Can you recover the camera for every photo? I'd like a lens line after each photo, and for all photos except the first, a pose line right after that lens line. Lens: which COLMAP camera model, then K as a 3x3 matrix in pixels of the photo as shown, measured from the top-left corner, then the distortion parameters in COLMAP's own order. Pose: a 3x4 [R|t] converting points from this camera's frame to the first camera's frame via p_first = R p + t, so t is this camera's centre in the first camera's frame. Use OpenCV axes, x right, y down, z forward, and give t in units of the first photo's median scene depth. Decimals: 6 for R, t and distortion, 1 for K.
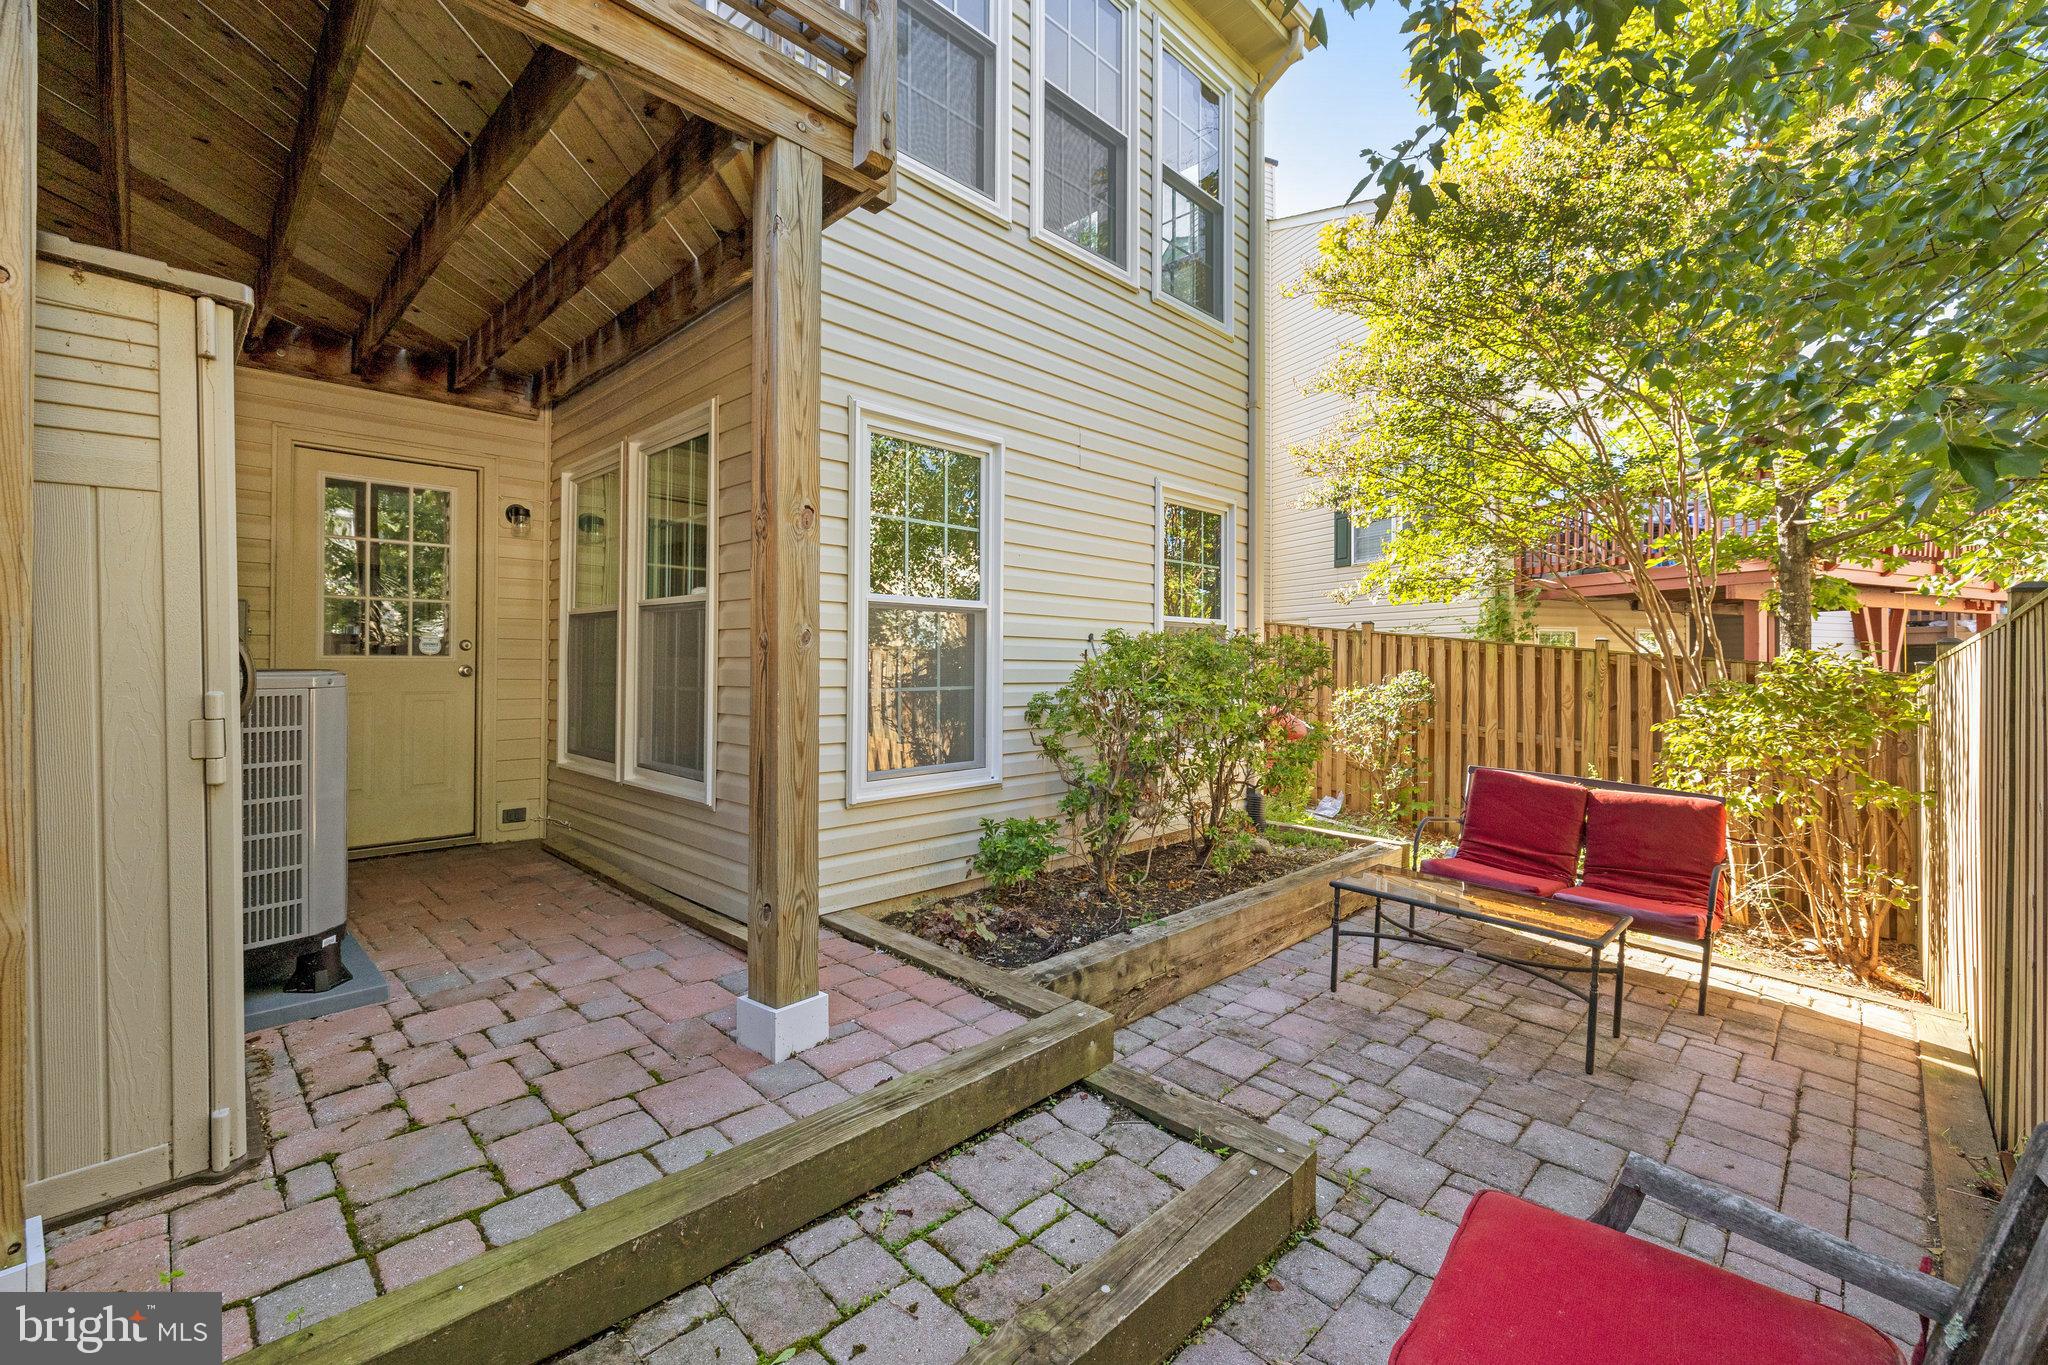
lens RADIAL K [[866.3, 0, 1024.0], [0, 866.3, 682.5], [0, 0, 1]] dist [-0.001508, -0.000091]
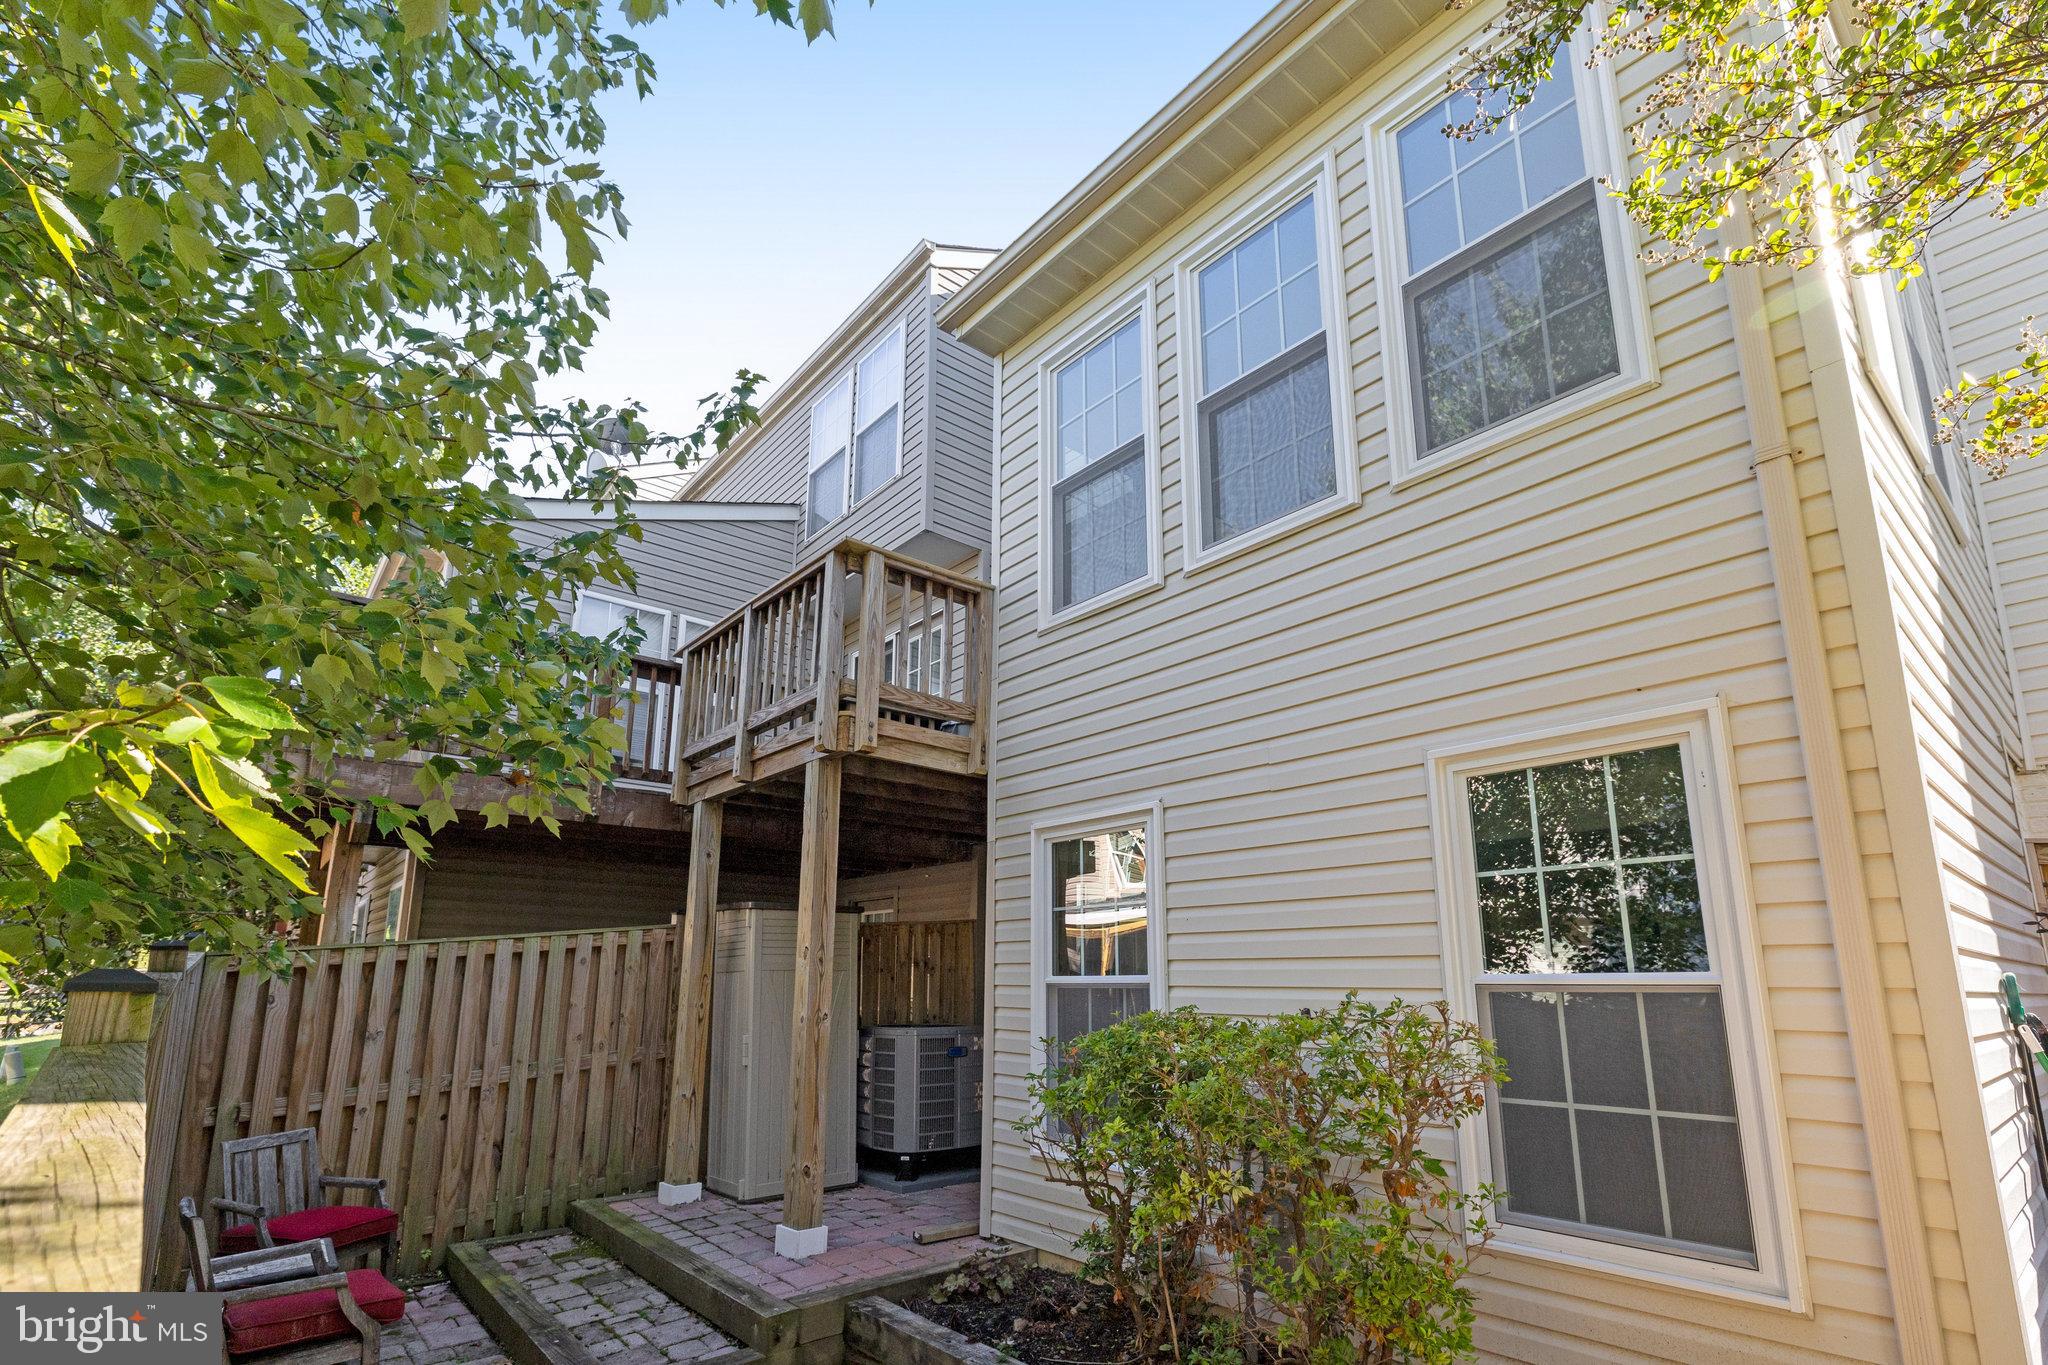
lens RADIAL K [[967.8, 0, 1016.6], [0, 967.8, 819.5], [0, 0, 1]] dist [-0.000246, -0.000054]
pose [[-0.094066, -0.168123, -0.981268, 2.135219], [-0.025841, 0.985718, -0.166408, -0.165461], [0.995231, 0.009703, -0.097067, 1.970997]]
